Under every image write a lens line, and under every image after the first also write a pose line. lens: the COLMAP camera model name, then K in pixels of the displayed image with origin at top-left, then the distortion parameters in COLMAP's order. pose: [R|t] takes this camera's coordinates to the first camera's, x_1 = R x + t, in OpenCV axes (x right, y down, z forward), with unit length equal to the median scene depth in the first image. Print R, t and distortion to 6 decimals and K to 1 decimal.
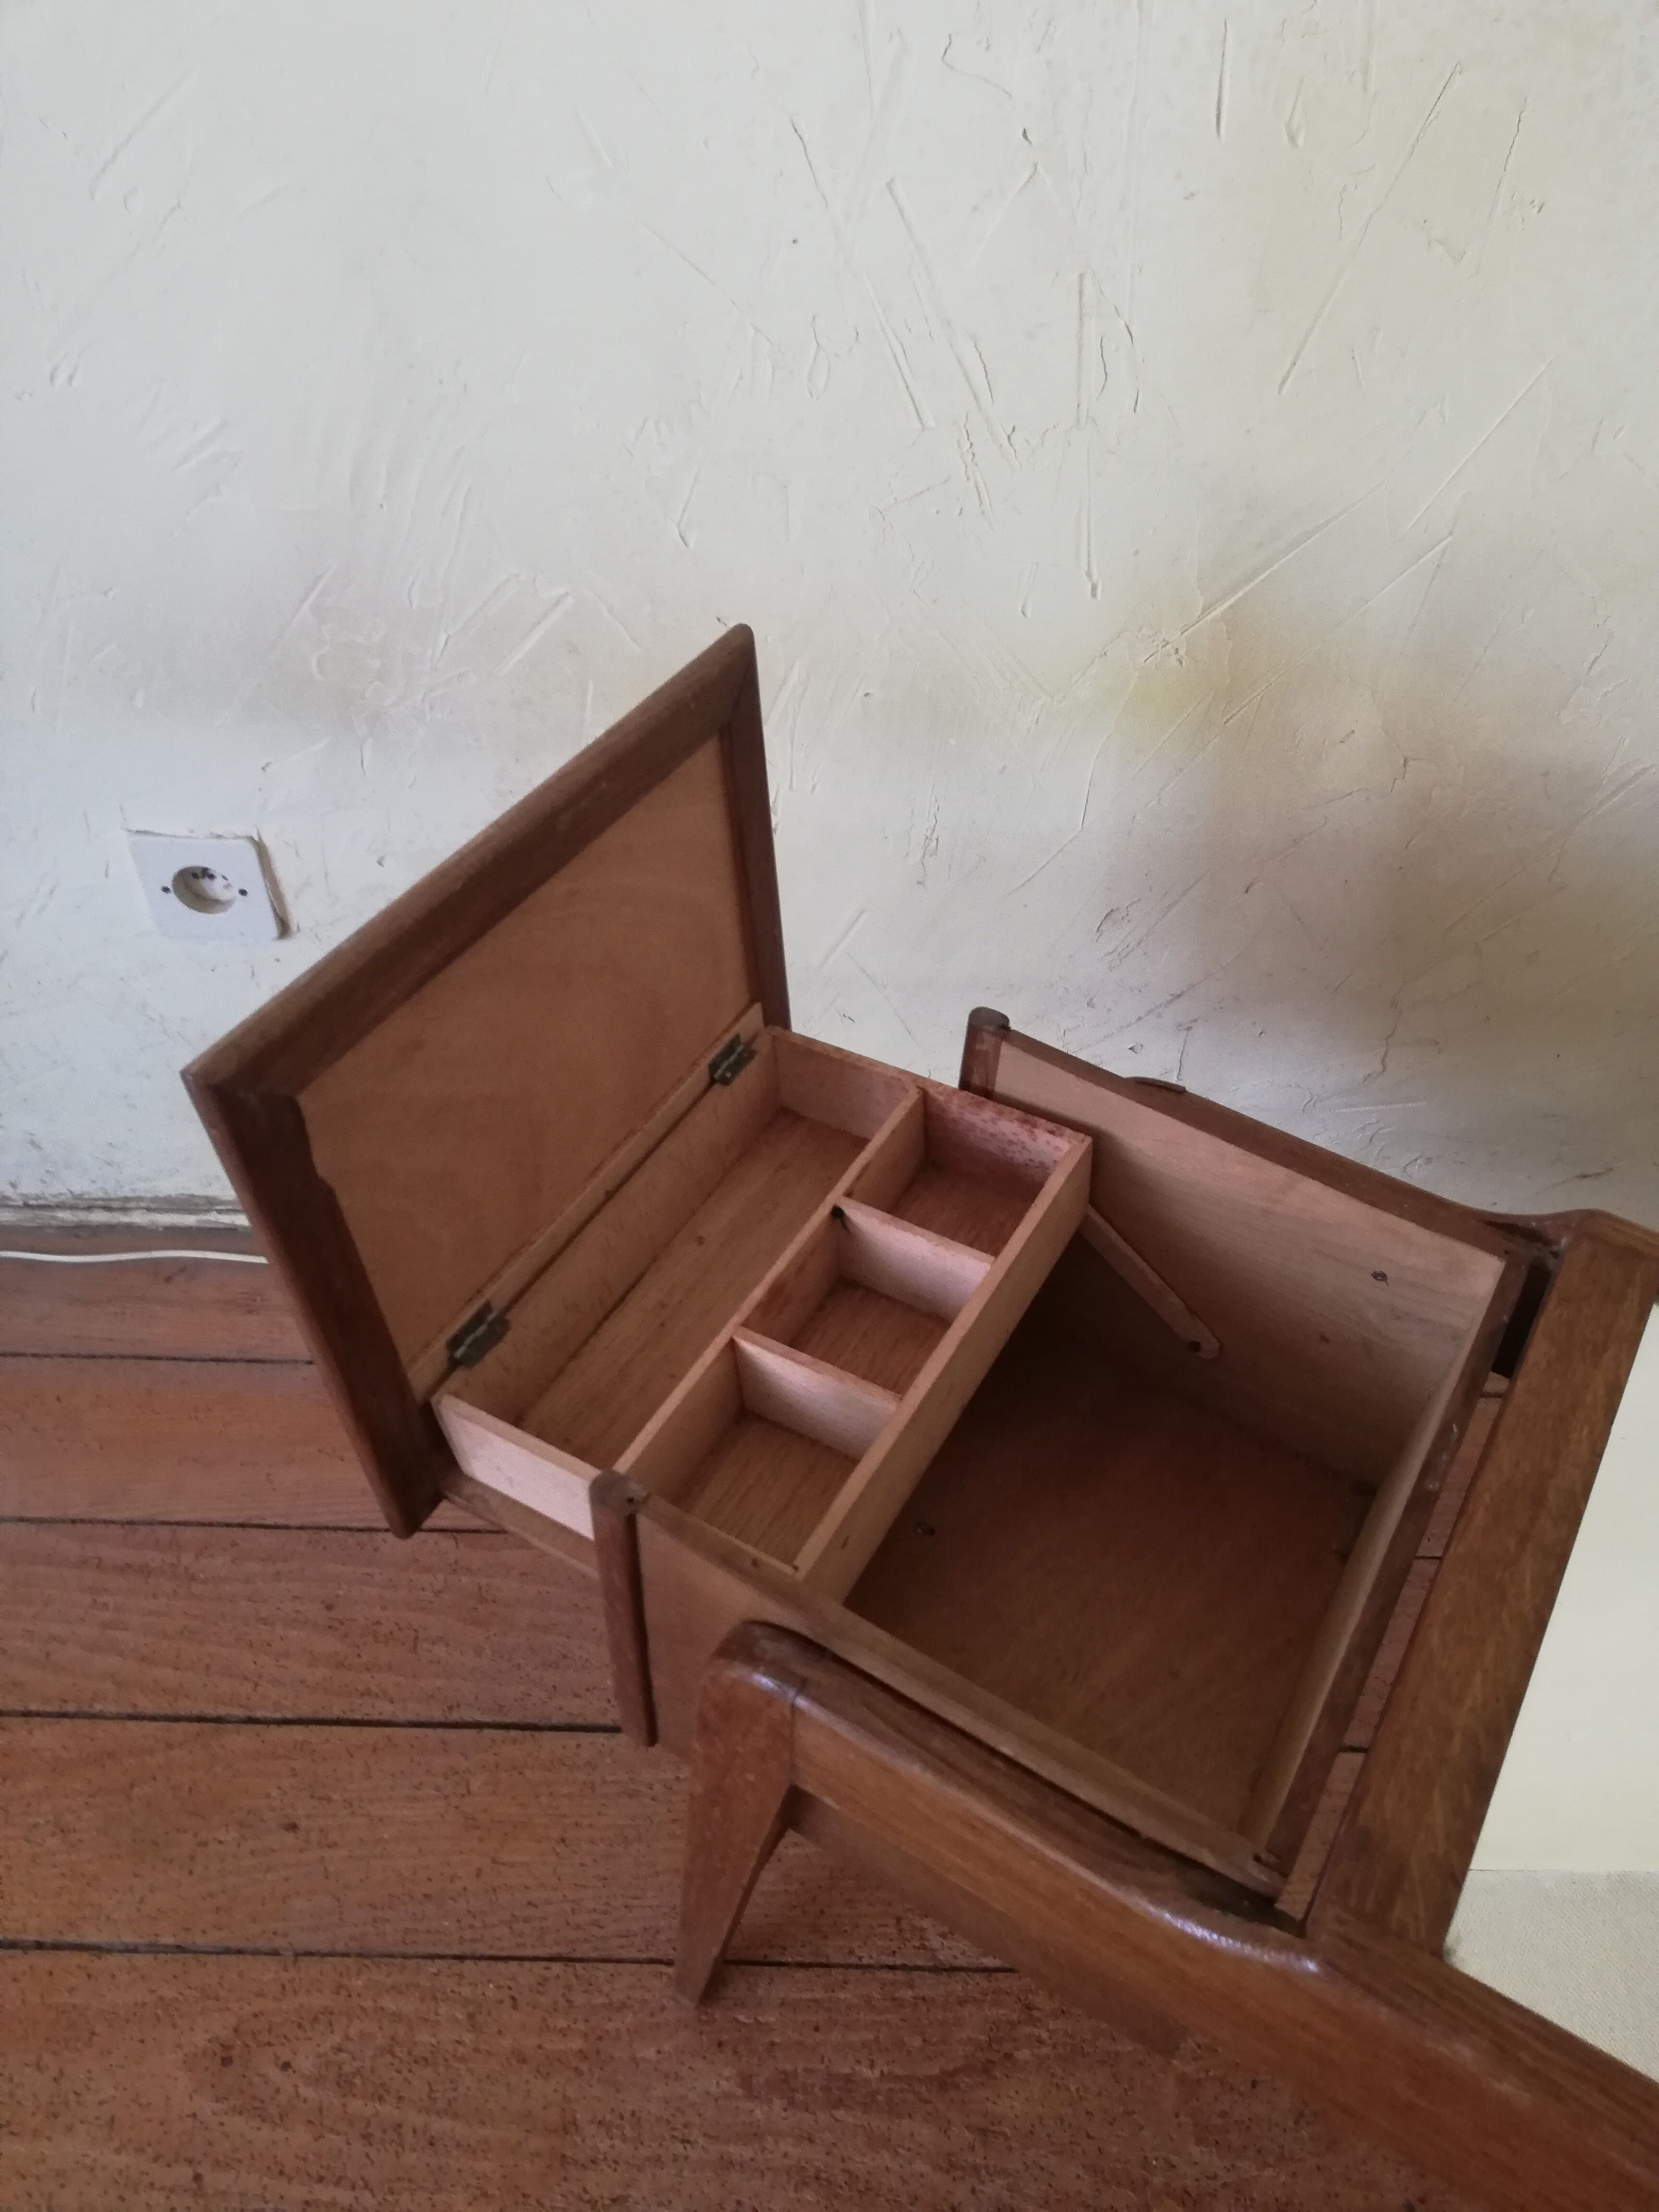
lens RADIAL K [[1676.9, 0, 829.5], [0, 1676.9, 1106.0], [0, 0, 1]] dist [0.045713, -0.060460]
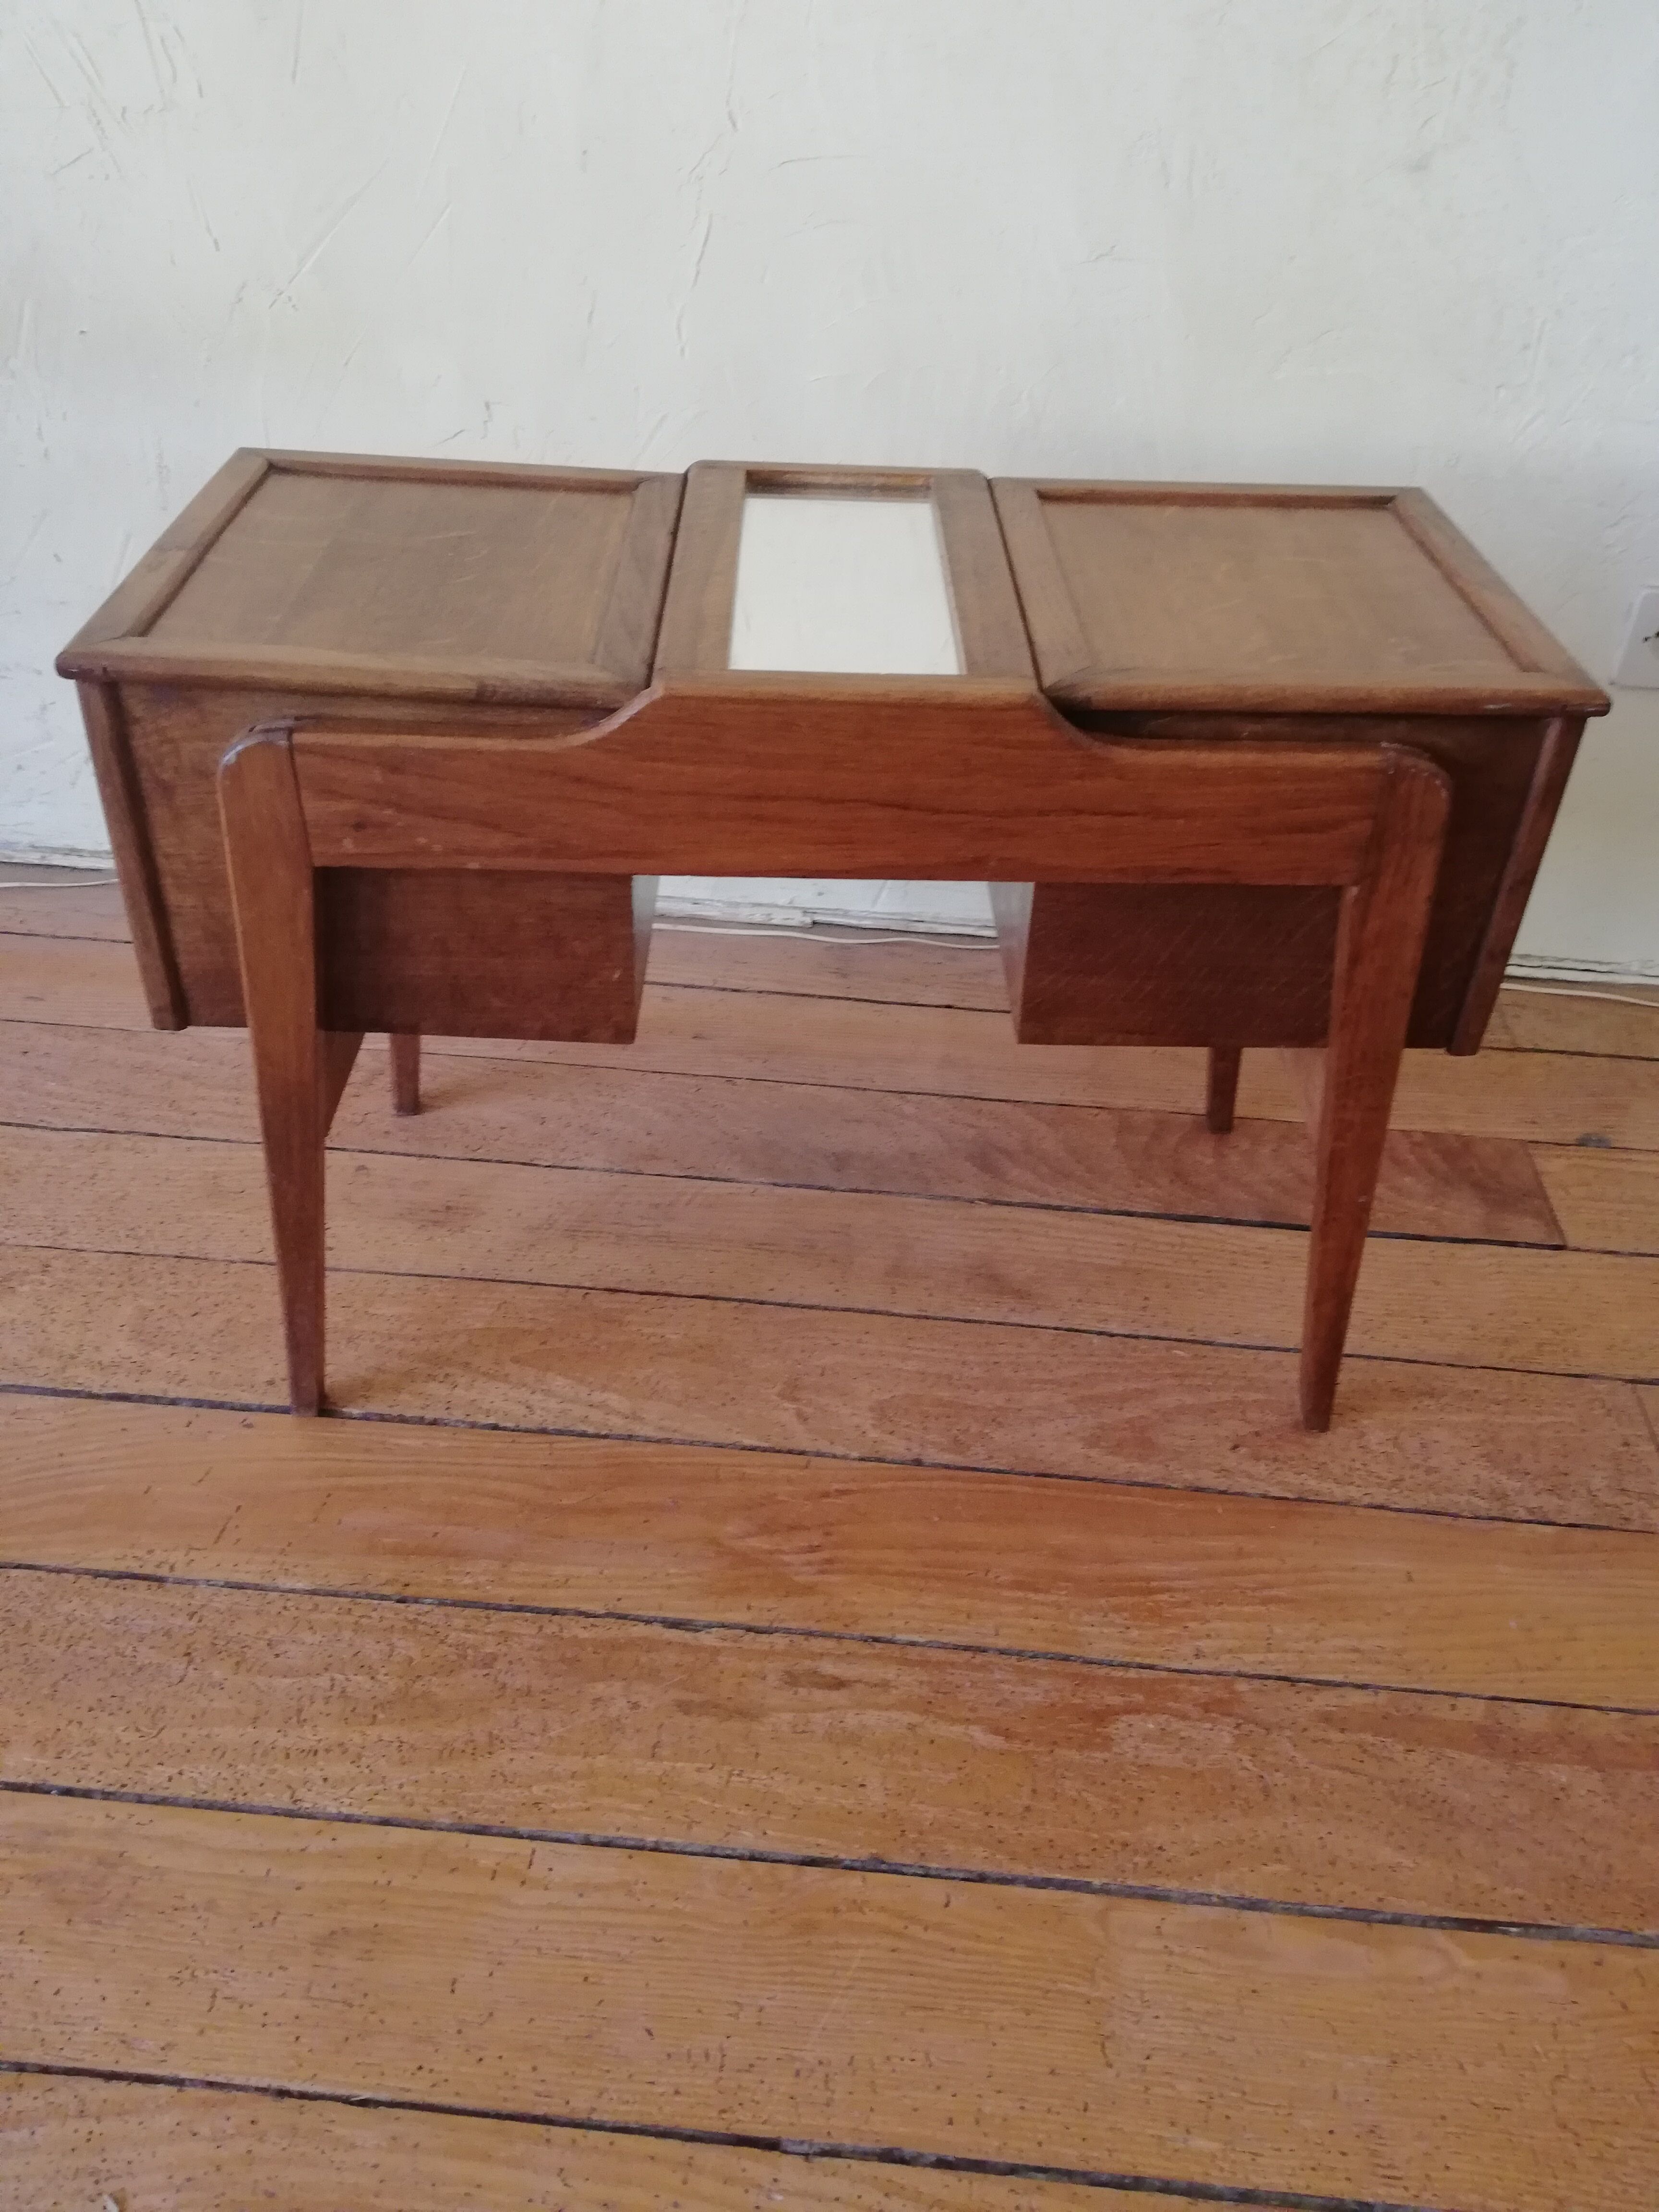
lens RADIAL K [[1676.9, 0, 829.5], [0, 1676.9, 1106.0], [0, 0, 1]] dist [0.045713, -0.060460]
pose [[0.997734, 0.046896, -0.048250, 0.737241], [-0.054710, 0.982861, -0.176045, 0.593836], [0.039167, 0.178286, 0.983199, -0.225242]]
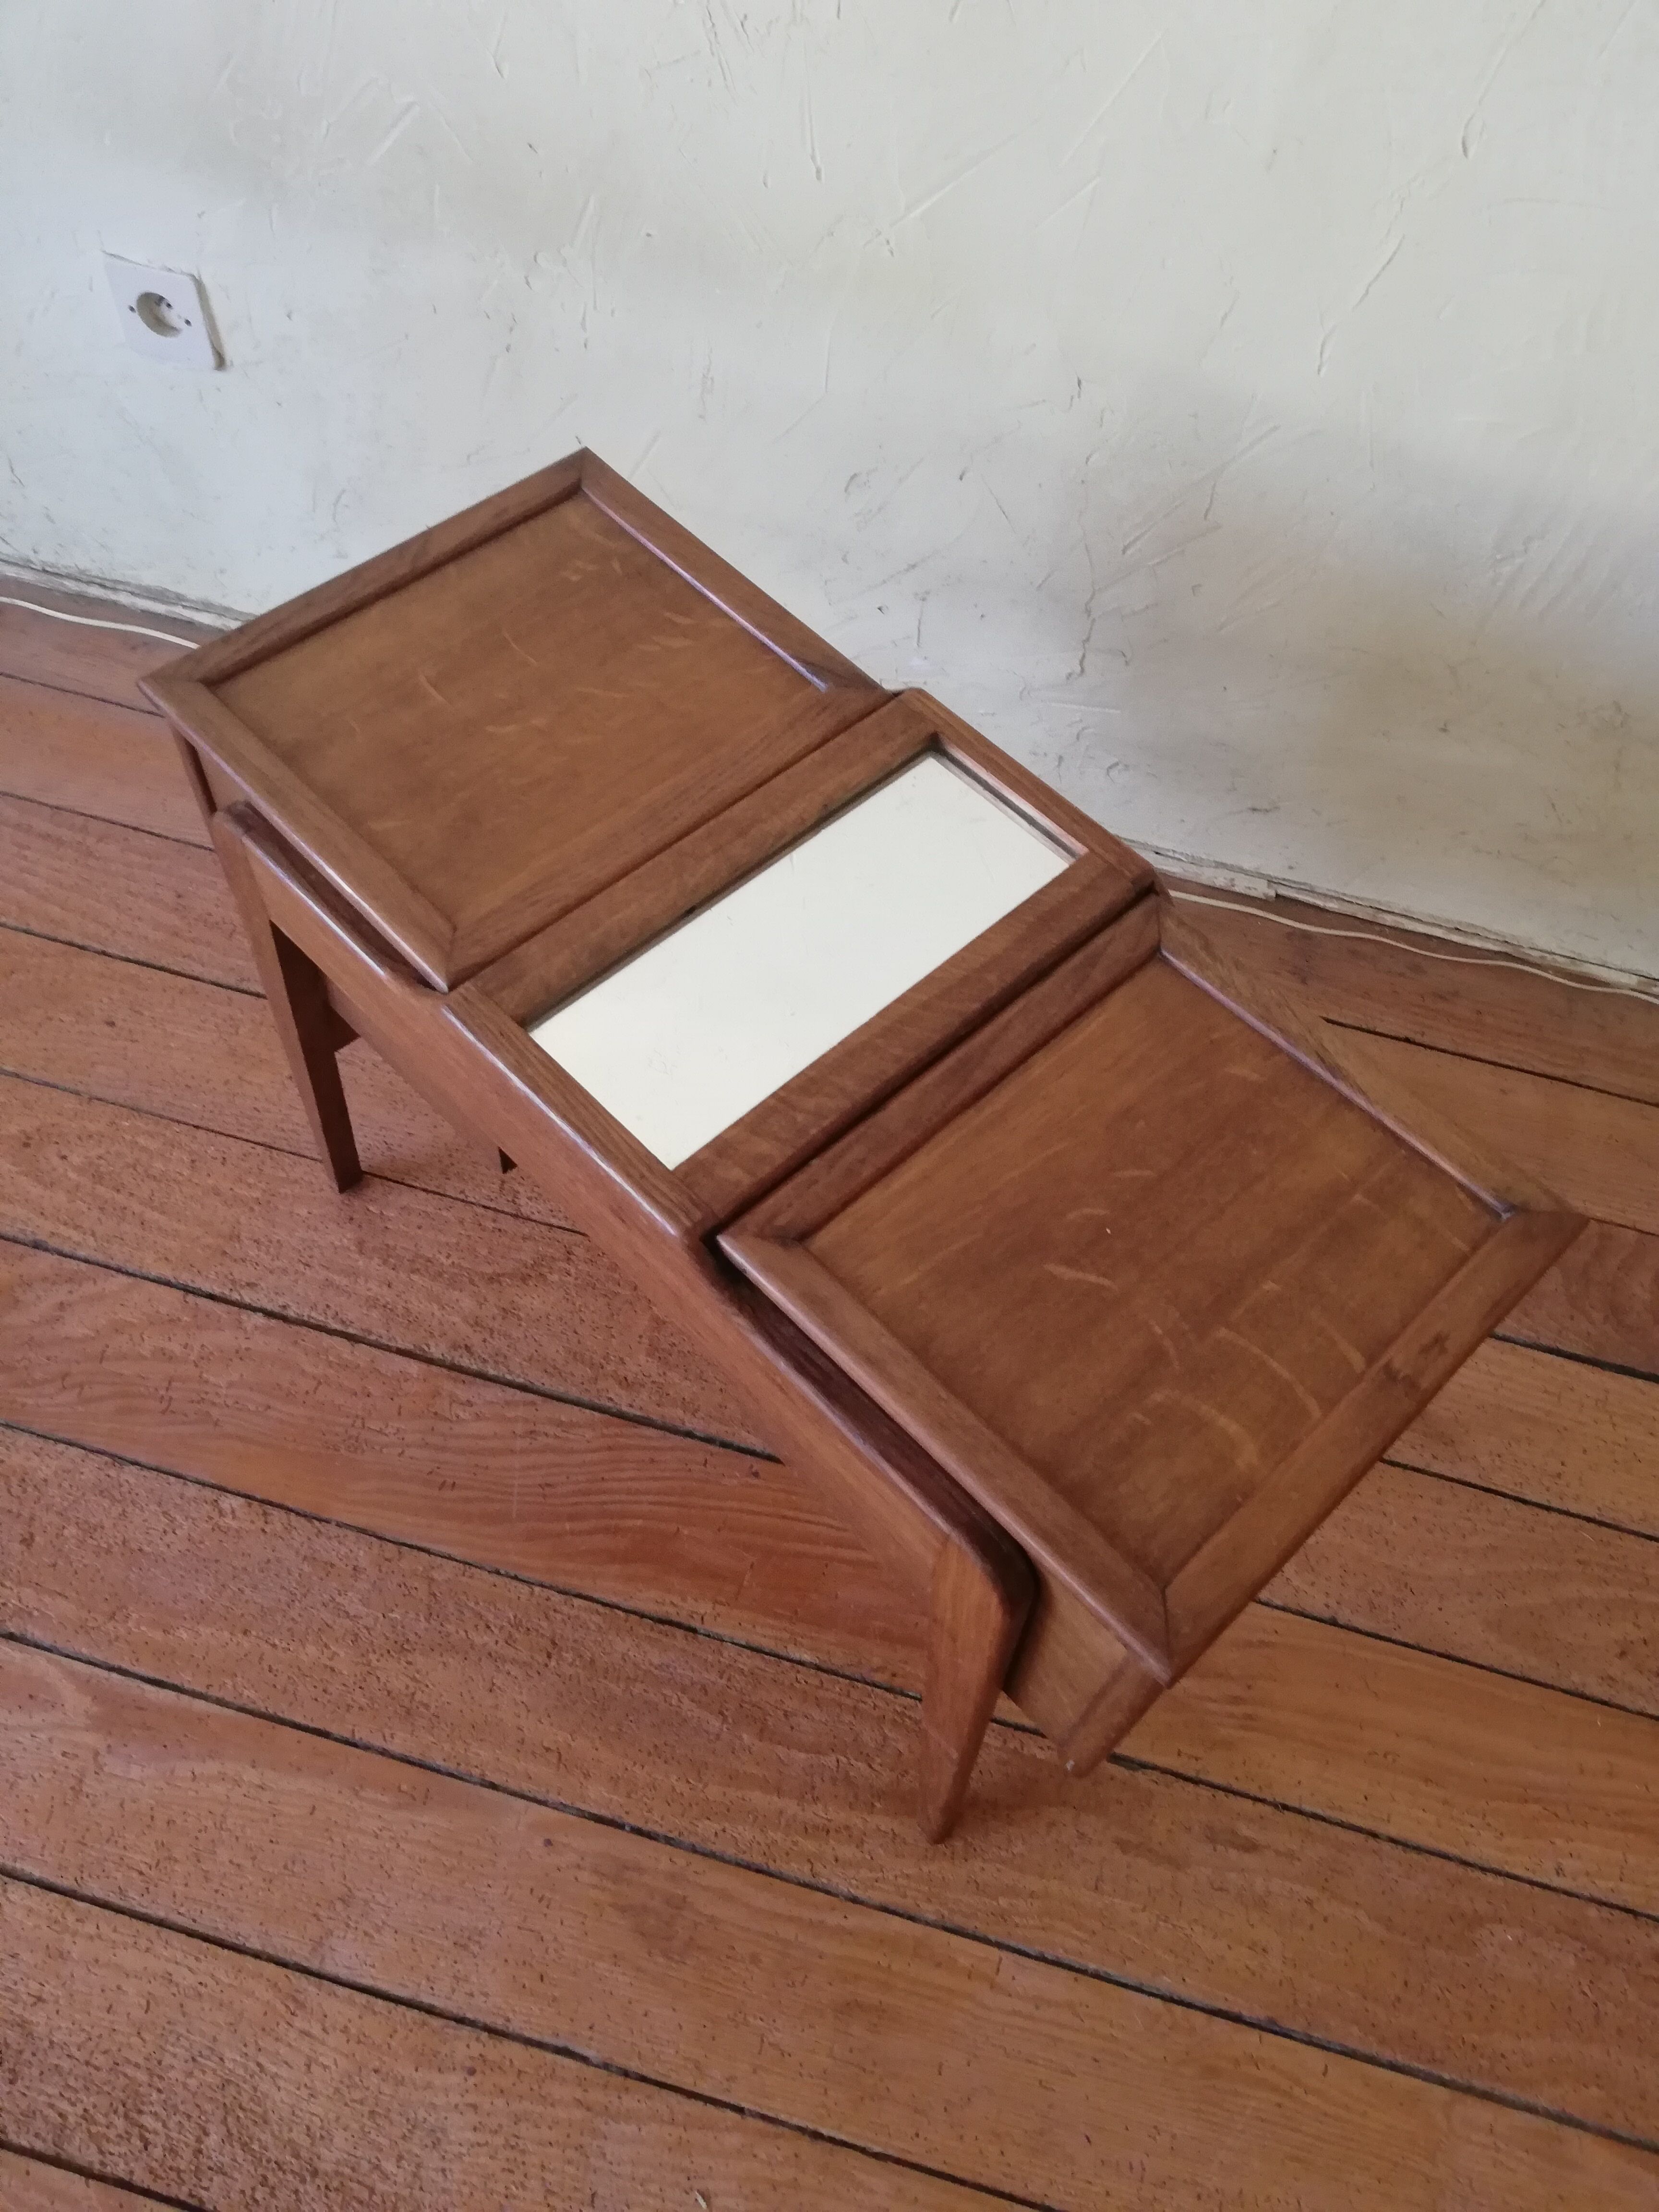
lens RADIAL K [[1676.9, 0, 829.5], [0, 1676.9, 1106.0], [0, 0, 1]] dist [0.045713, -0.060460]
pose [[0.967004, 0.233735, -0.101345, 0.430508], [-0.211343, 0.958128, 0.193196, 0.100537], [0.142258, -0.165403, 0.975912, -0.300255]]
